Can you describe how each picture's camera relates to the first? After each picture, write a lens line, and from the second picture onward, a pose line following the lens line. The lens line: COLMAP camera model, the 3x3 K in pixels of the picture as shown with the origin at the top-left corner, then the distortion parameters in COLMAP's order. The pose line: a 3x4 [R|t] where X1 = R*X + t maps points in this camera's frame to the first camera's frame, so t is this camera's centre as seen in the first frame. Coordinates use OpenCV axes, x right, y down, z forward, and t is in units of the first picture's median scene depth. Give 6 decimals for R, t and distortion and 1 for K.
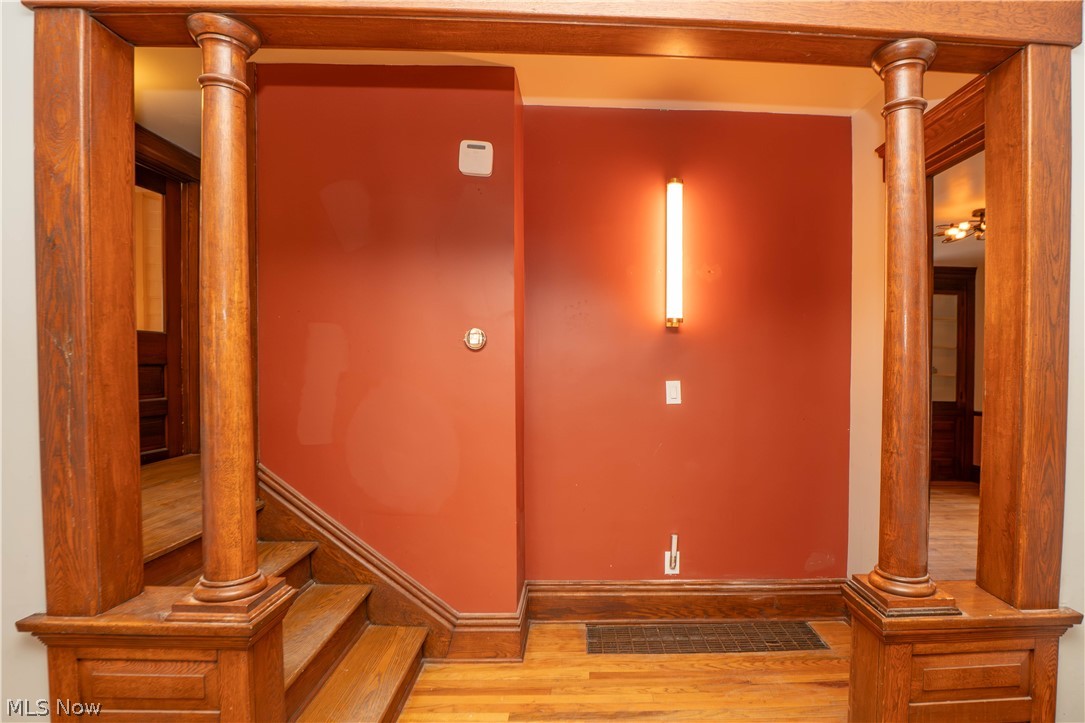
lens RADIAL K [[599.8, 0, 542.7], [0, 599.8, 378.5], [0, 0, 1]] dist [-0.035070, 0.000752]
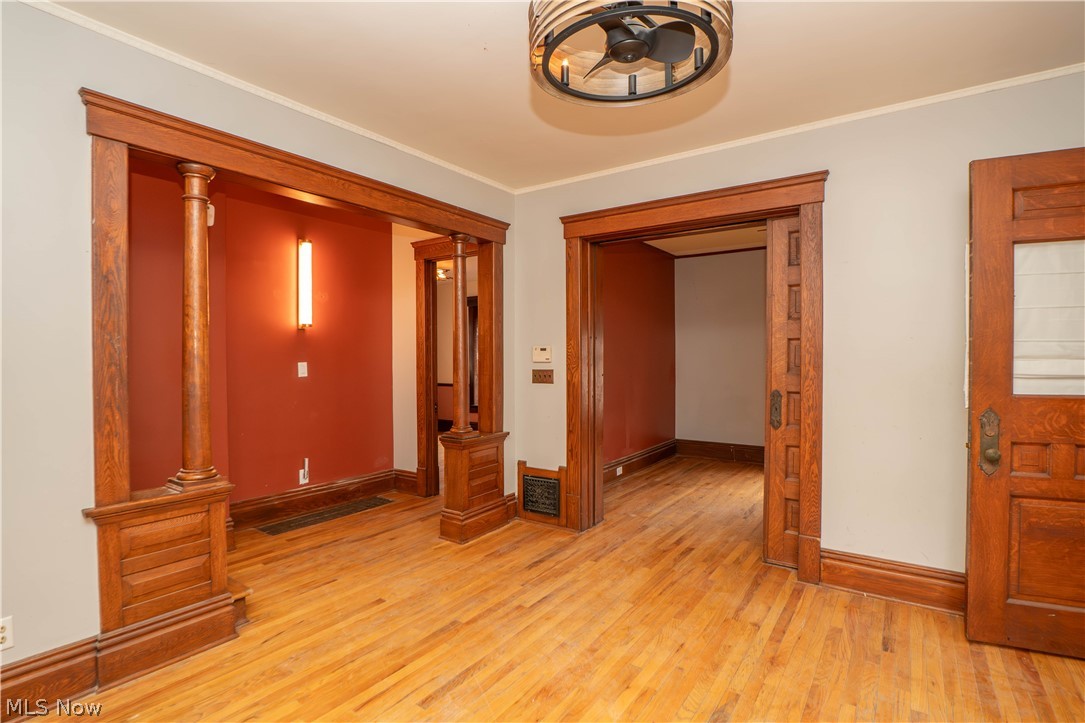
lens RADIAL K [[541.5, 0, 517.5], [0, 541.5, 360.8], [0, 0, 1]] dist [-0.039293, 0.009079]
pose [[0.632364, -0.019718, 0.774421, -1.200720], [0.029475, 0.999565, 0.001383, 0.032485], [-0.774111, 0.021952, 0.632669, -0.813591]]
